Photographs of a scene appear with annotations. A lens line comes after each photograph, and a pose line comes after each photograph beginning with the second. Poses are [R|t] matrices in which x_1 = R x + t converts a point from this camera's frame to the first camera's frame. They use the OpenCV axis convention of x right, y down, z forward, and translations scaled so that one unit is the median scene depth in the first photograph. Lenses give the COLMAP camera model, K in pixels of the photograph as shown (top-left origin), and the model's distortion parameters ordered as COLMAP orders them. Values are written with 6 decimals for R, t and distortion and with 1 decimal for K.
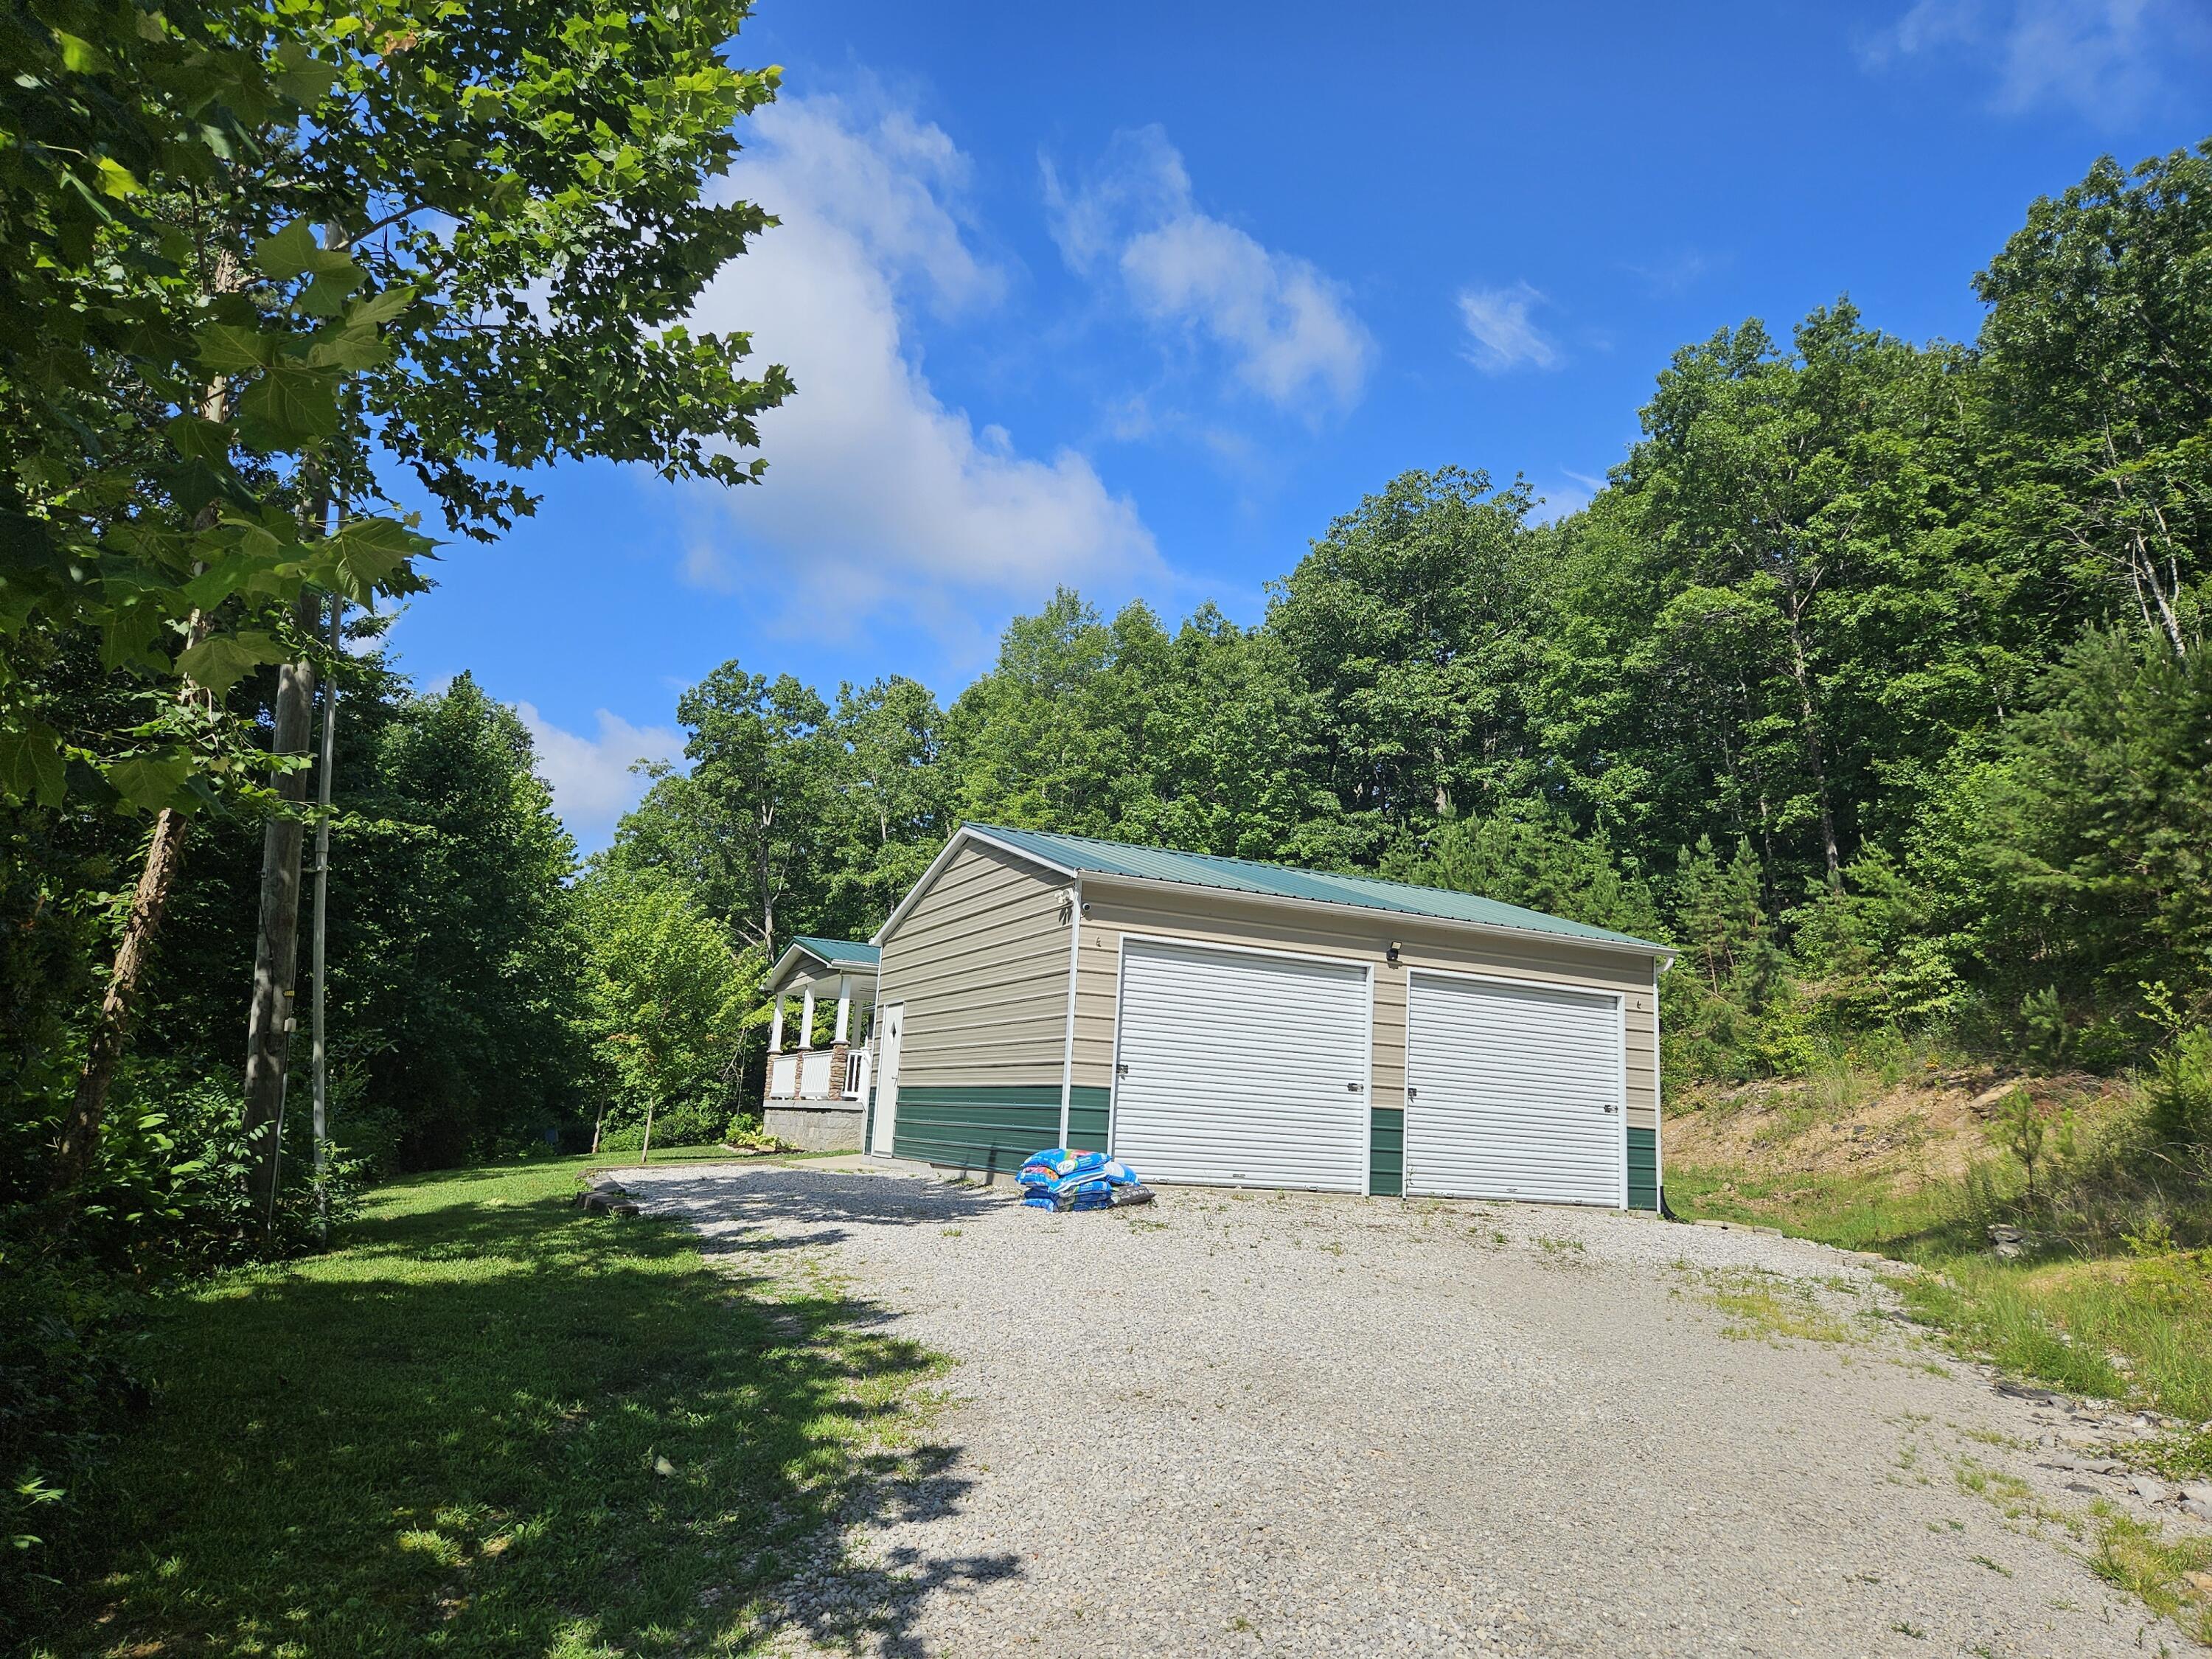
lens RADIAL K [[1493.2, 0, 1106.0], [0, 1493.2, 829.5], [0, 0, 1]] dist [0.001346, 0.000102]
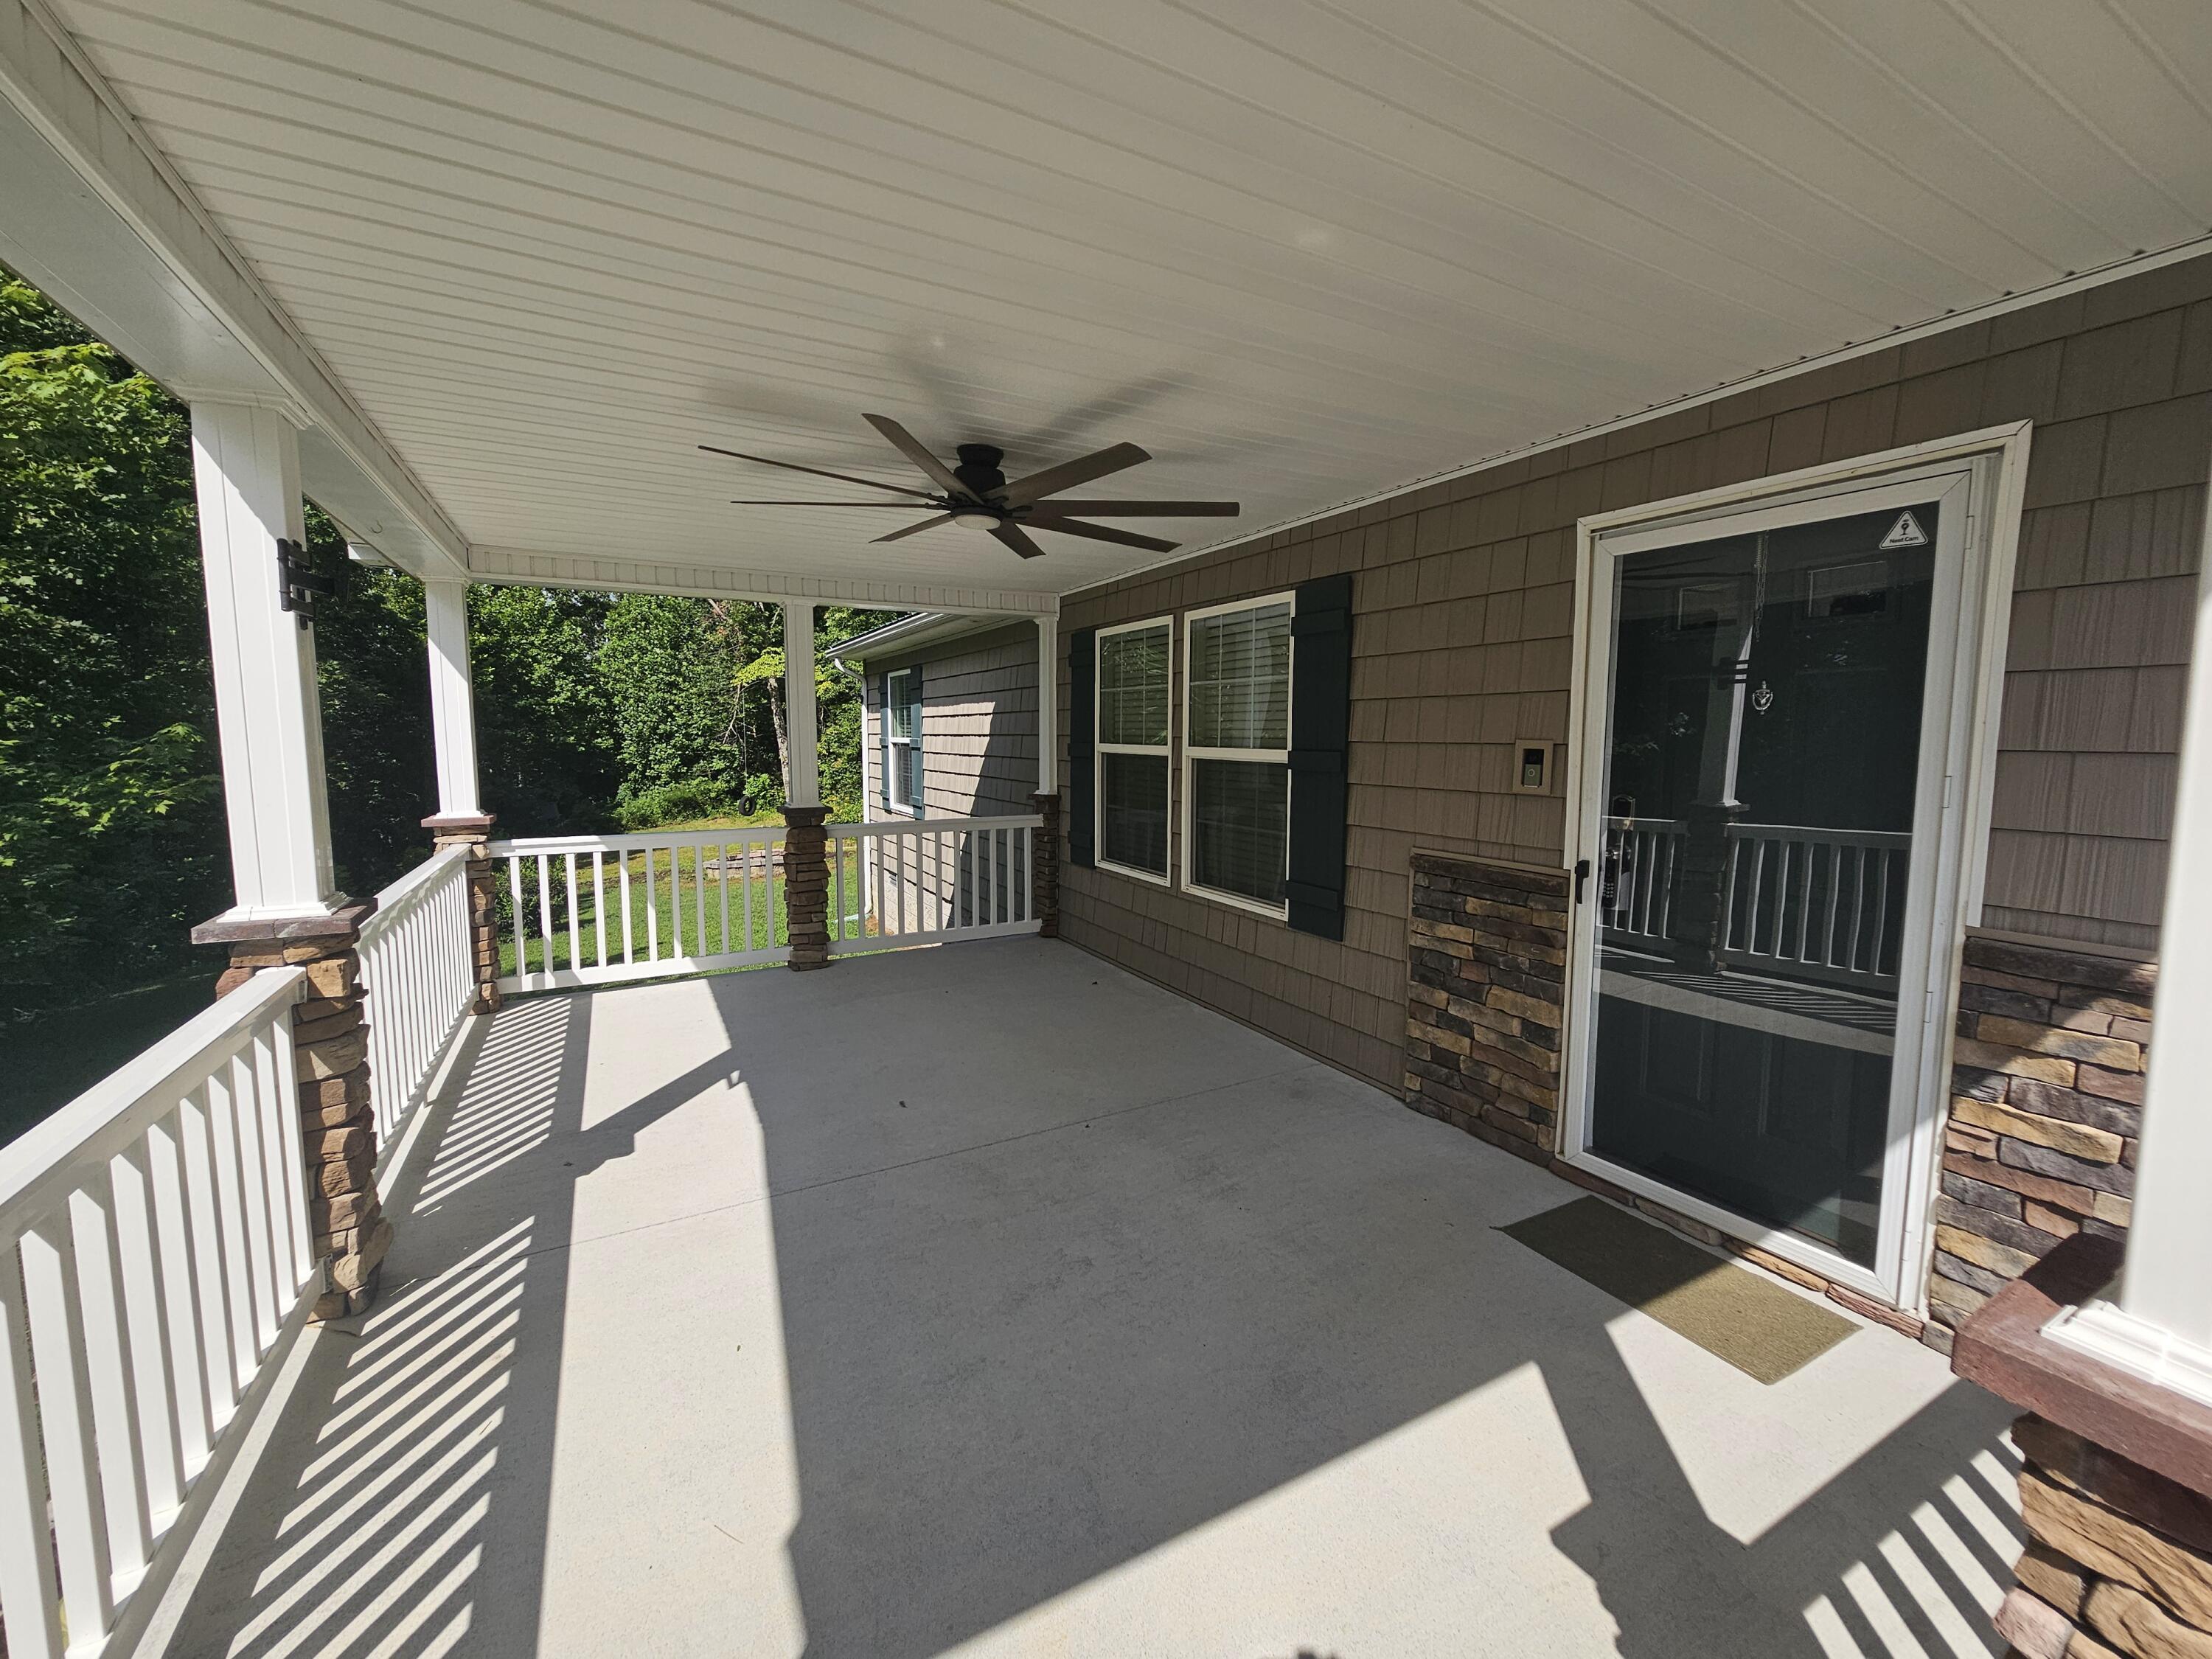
lens RADIAL K [[909.8, 0, 1113.3], [0, 909.8, 818.7], [0, 0, 1]] dist [-0.000541, 0.000340]
pose [[0.994975, -0.063122, 0.077723, -0.060786], [0.037616, 0.955041, 0.294077, 0.052342], [-0.092791, -0.289675, 0.952616, 0.400189]]
